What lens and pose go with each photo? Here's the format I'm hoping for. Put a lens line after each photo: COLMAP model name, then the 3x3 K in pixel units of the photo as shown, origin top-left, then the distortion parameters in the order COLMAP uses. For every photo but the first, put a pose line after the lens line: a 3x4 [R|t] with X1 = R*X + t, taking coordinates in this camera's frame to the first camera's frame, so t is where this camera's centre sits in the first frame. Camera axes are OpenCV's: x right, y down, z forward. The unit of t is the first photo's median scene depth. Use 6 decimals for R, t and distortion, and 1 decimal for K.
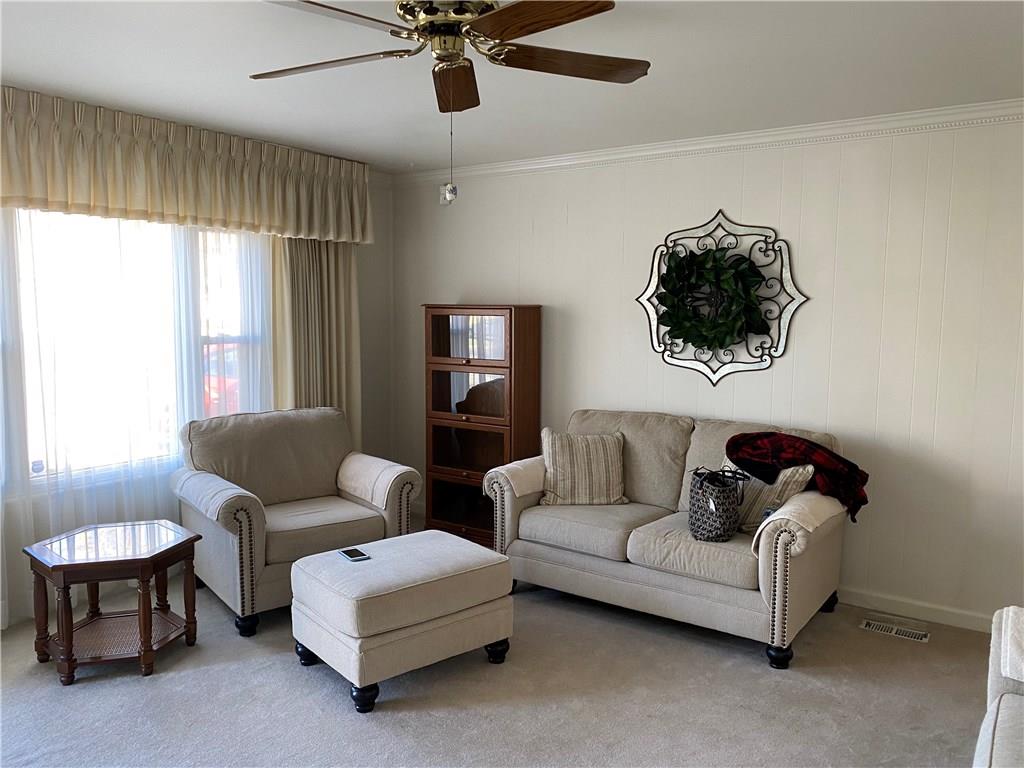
lens RADIAL K [[776.4, 0, 513.1], [0, 776.4, 381.9], [0, 0, 1]] dist [0.004026, -0.015421]
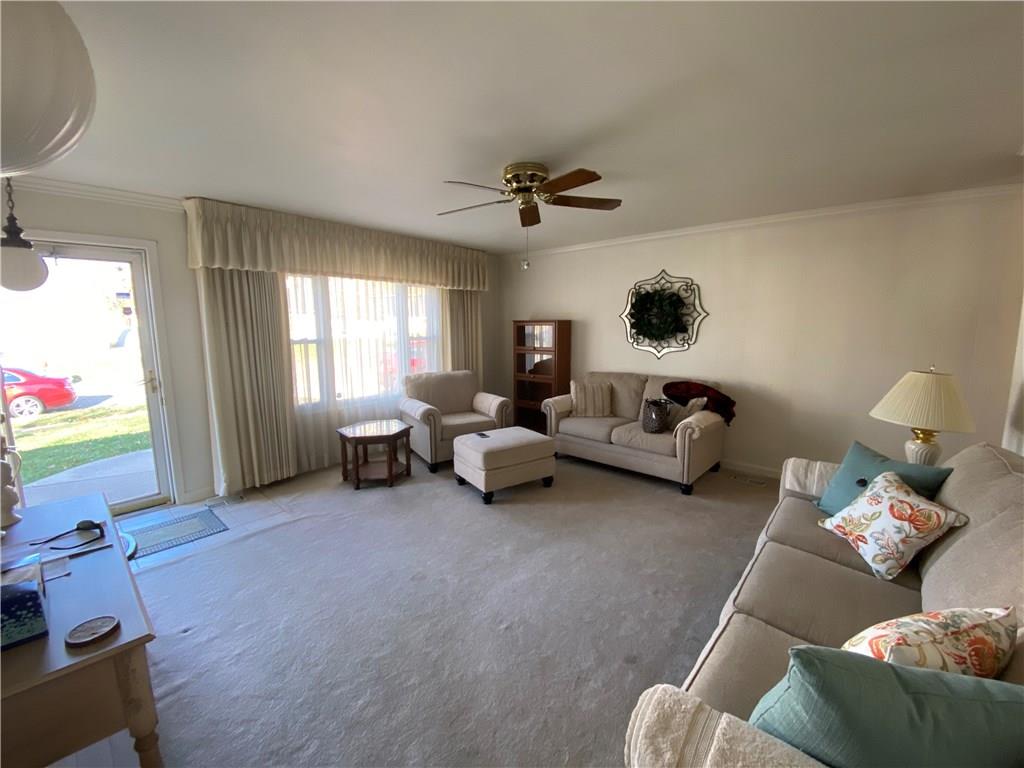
lens RADIAL K [[417.5, 0, 508.7], [0, 417.5, 384.3], [0, 0, 1]] dist [0.024058, -0.000023]
pose [[0.992989, 0.005834, -0.118066, 0.006359], [-0.000810, 0.999094, 0.042555, 0.028638], [0.118208, -0.042161, 0.992093, -0.132921]]
